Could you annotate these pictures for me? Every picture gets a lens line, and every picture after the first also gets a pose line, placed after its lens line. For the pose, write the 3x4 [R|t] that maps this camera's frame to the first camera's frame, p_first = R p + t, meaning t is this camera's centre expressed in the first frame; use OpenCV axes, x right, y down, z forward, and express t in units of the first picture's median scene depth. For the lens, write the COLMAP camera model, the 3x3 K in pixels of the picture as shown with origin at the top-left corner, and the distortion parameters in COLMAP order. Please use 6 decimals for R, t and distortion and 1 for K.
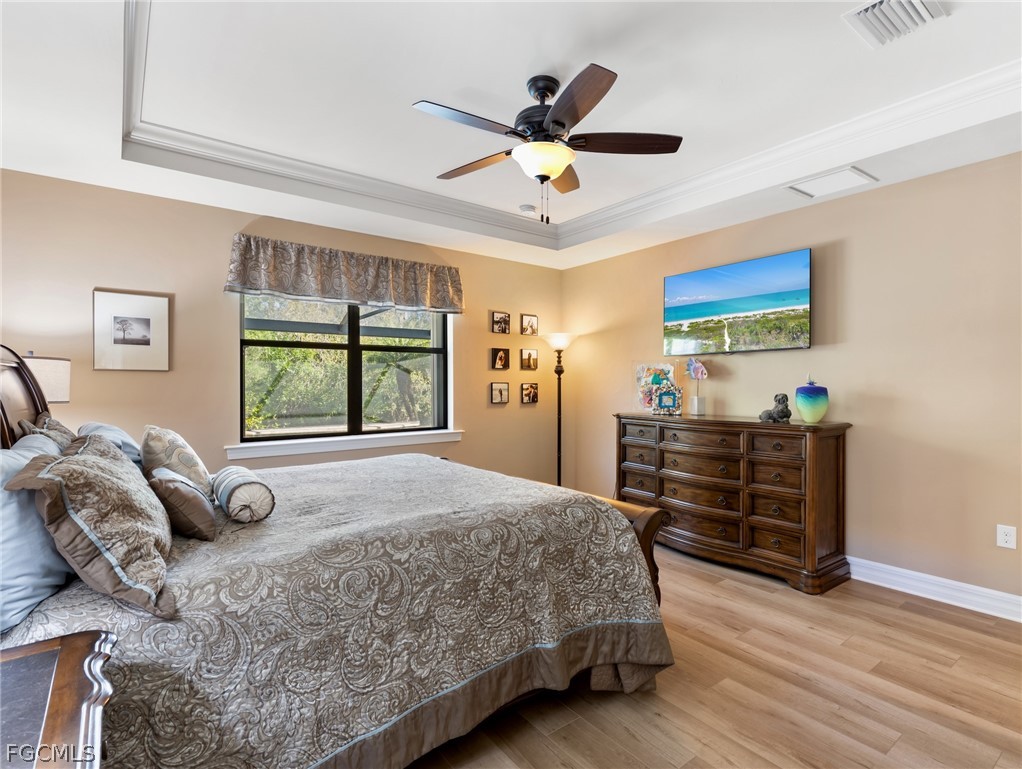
lens RADIAL K [[517.0, 0, 514.6], [0, 517.0, 379.8], [0, 0, 1]] dist [0.007227, -0.000739]
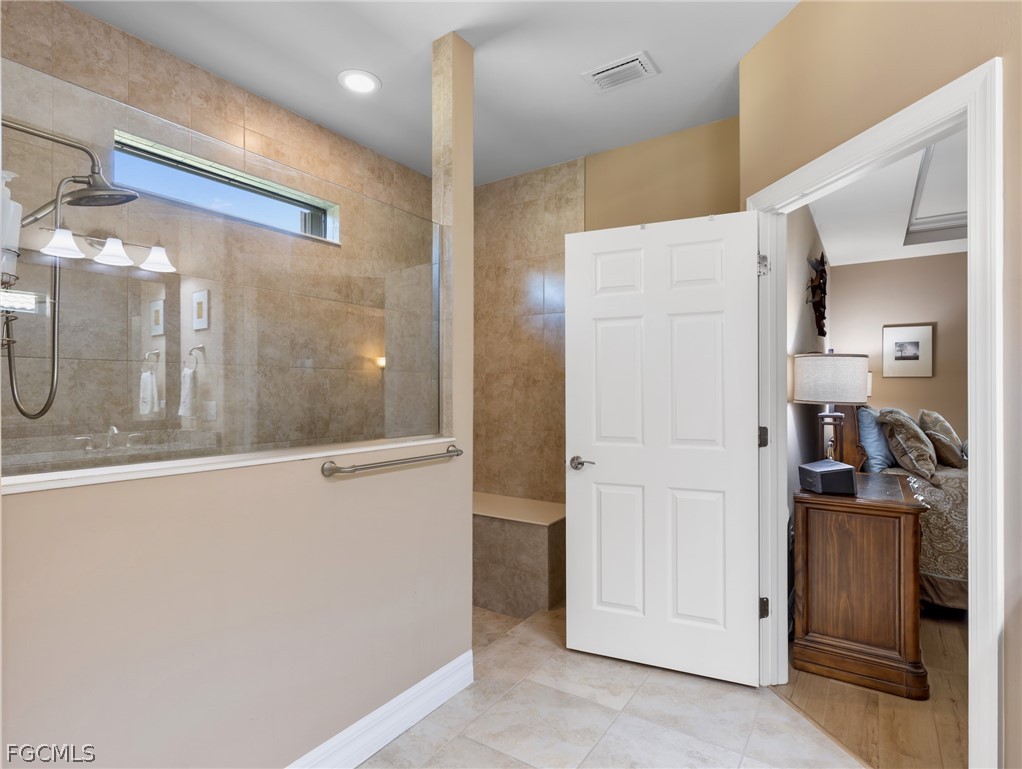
lens RADIAL K [[542.8, 0, 511.0], [0, 542.8, 384.5], [0, 0, 1]] dist [-0.002532, -0.000681]
pose [[0.322604, 0.002013, -0.946532, 0.978565], [-0.003851, 0.999992, 0.000814, 0.013139], [0.946526, 0.003383, 0.322609, -1.530066]]
